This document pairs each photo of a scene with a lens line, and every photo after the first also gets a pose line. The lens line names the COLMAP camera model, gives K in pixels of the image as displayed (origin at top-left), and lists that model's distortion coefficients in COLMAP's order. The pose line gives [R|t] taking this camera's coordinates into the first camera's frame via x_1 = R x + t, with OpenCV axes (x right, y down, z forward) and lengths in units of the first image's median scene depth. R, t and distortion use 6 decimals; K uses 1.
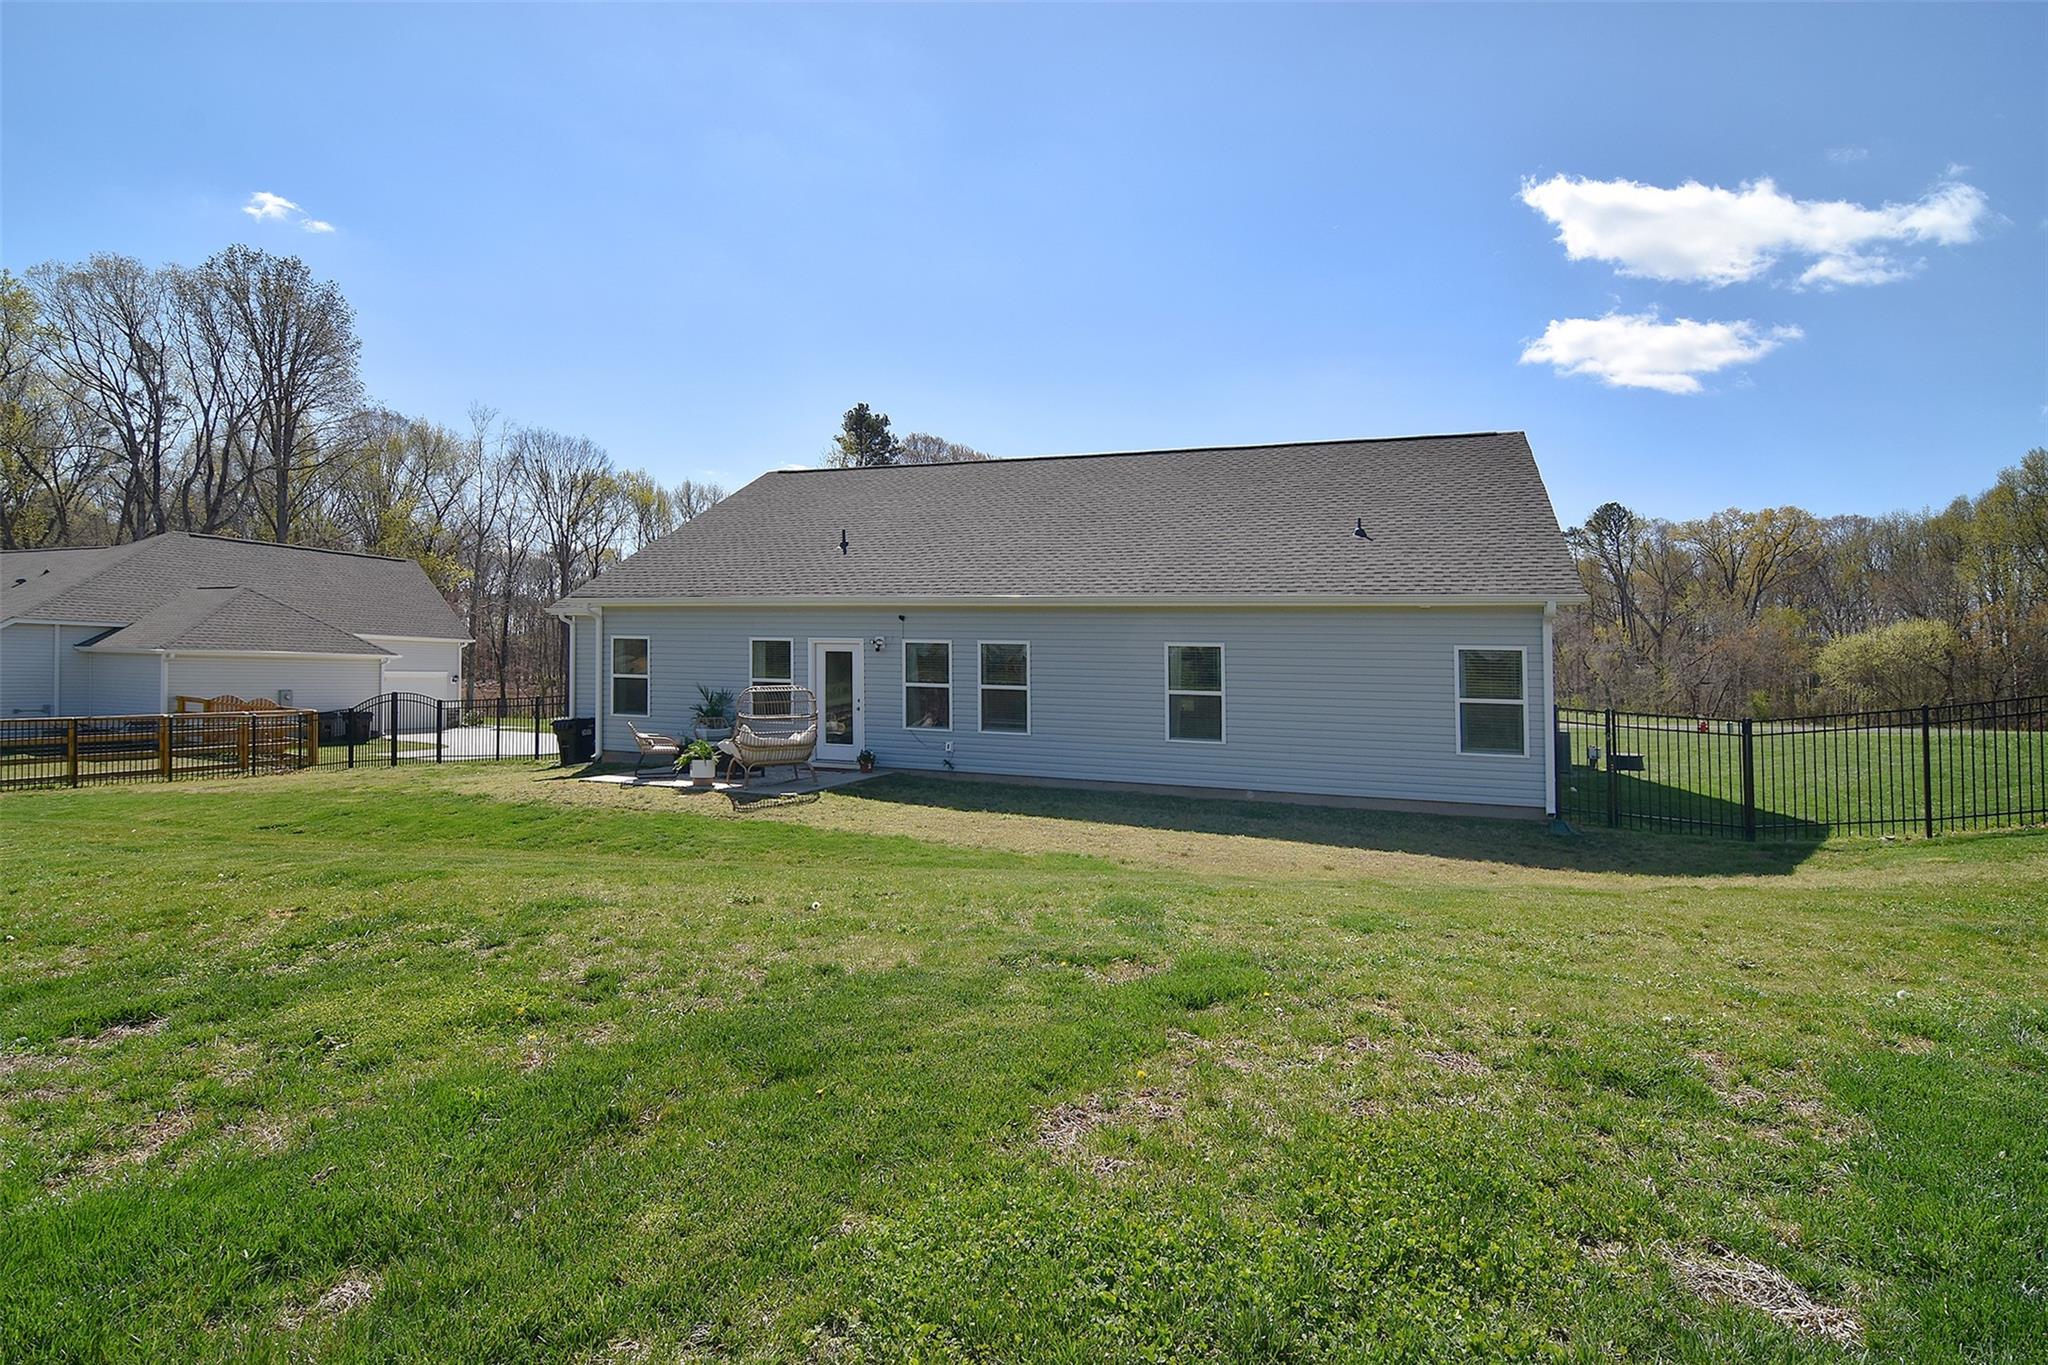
lens RADIAL K [[993.6, 0, 1014.8], [0, 993.6, 672.3], [0, 0, 1]] dist [-0.018289, -0.000499]
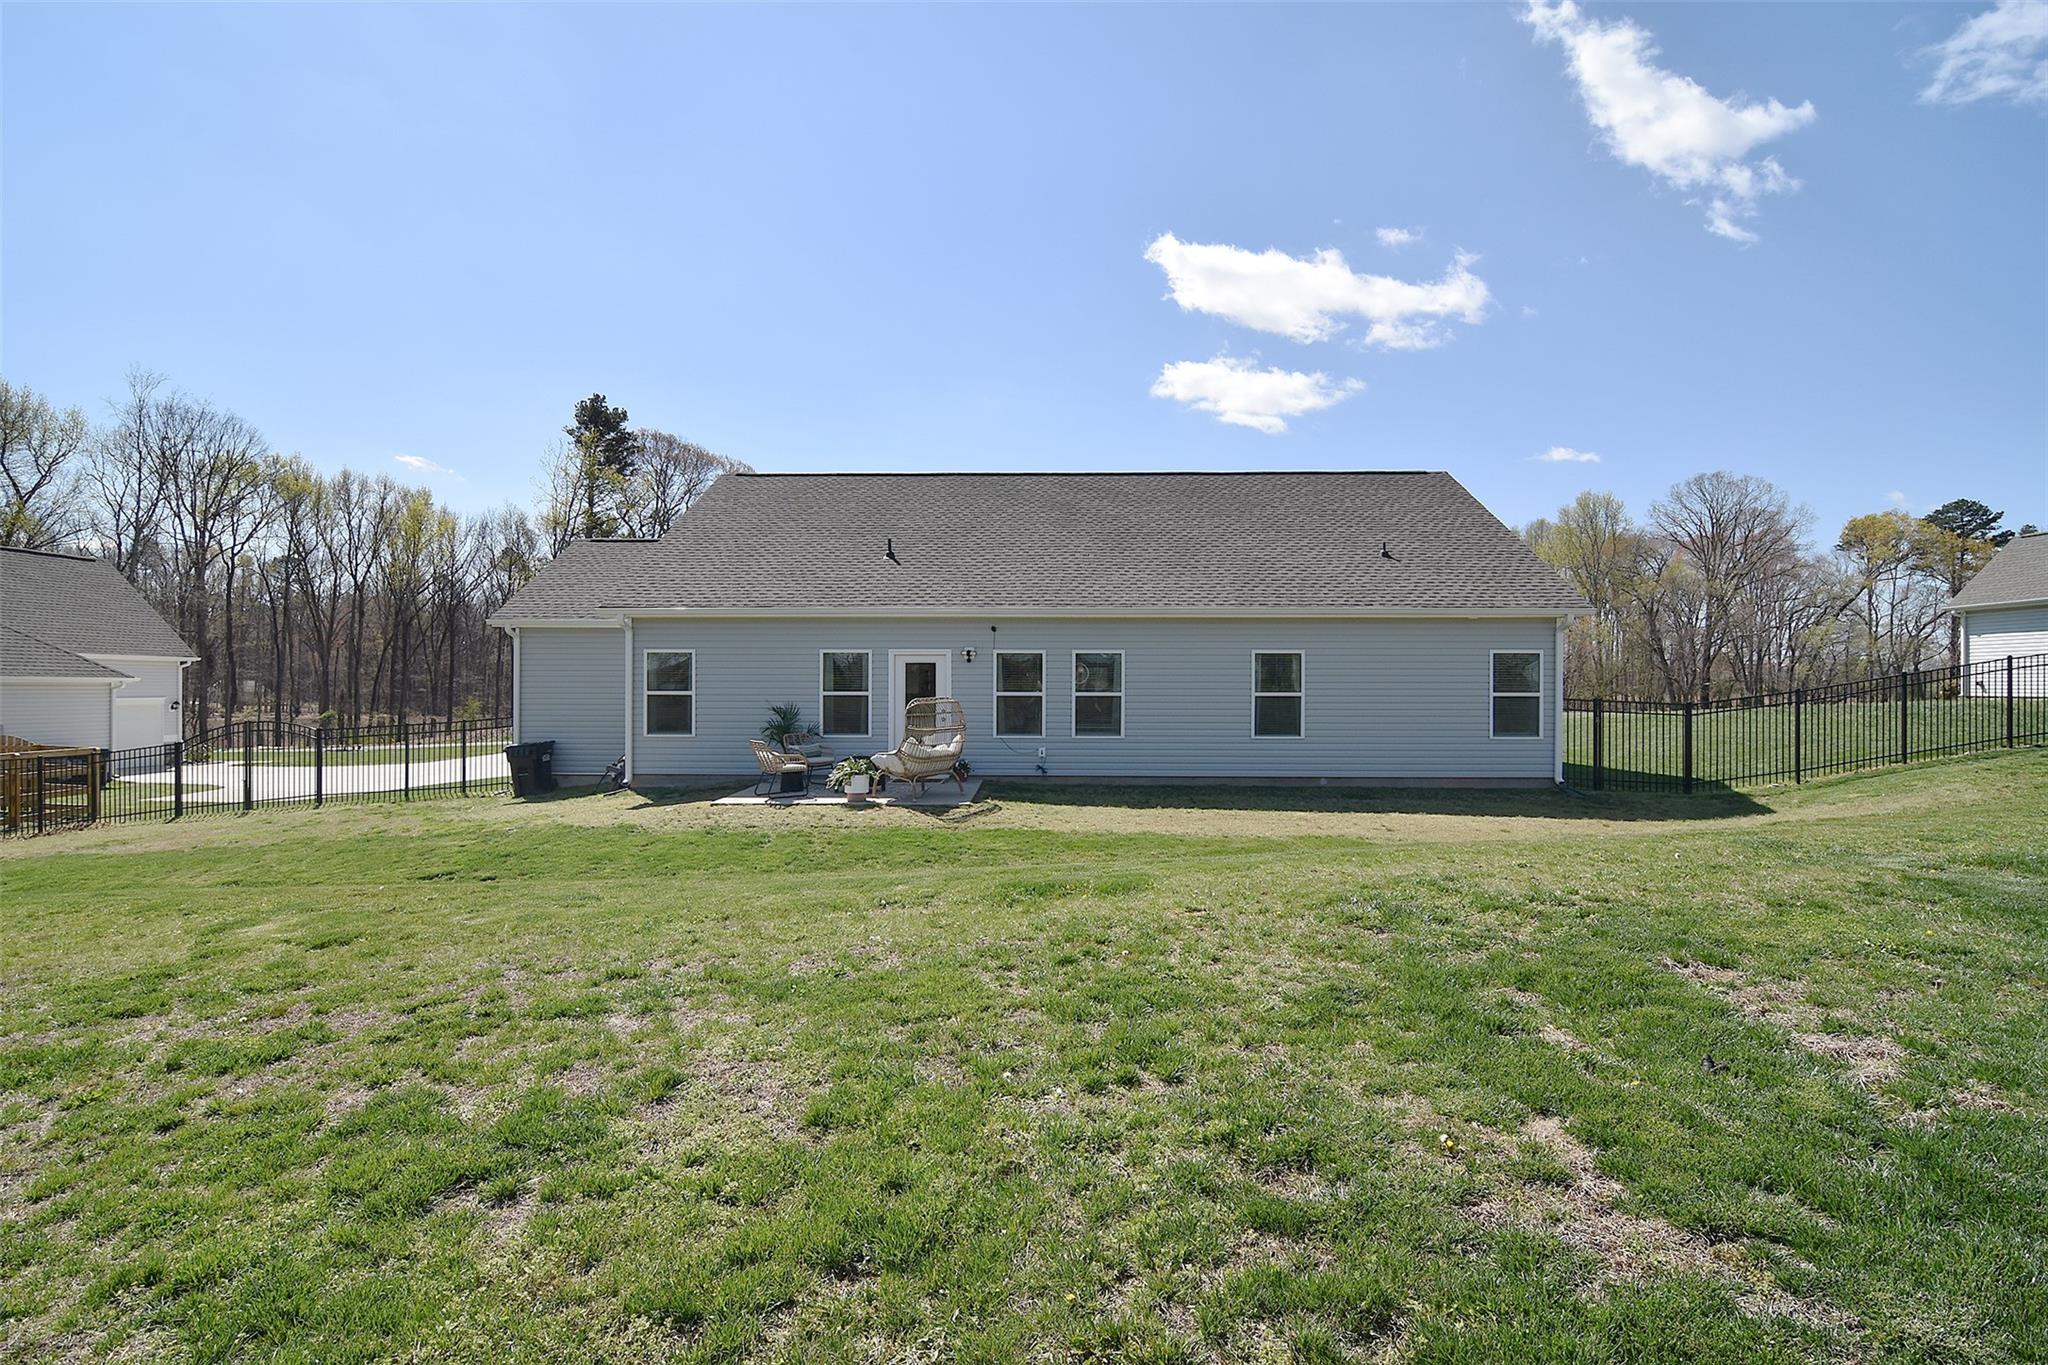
lens RADIAL K [[970.5, 0, 1073.2], [0, 970.5, 706.3], [0, 0, 1]] dist [-0.022991, -0.000170]
pose [[0.945808, -0.030130, 0.323325, -0.349666], [0.020868, 0.999268, 0.032076, -0.005072], [-0.324054, -0.023591, 0.945744, 0.026751]]
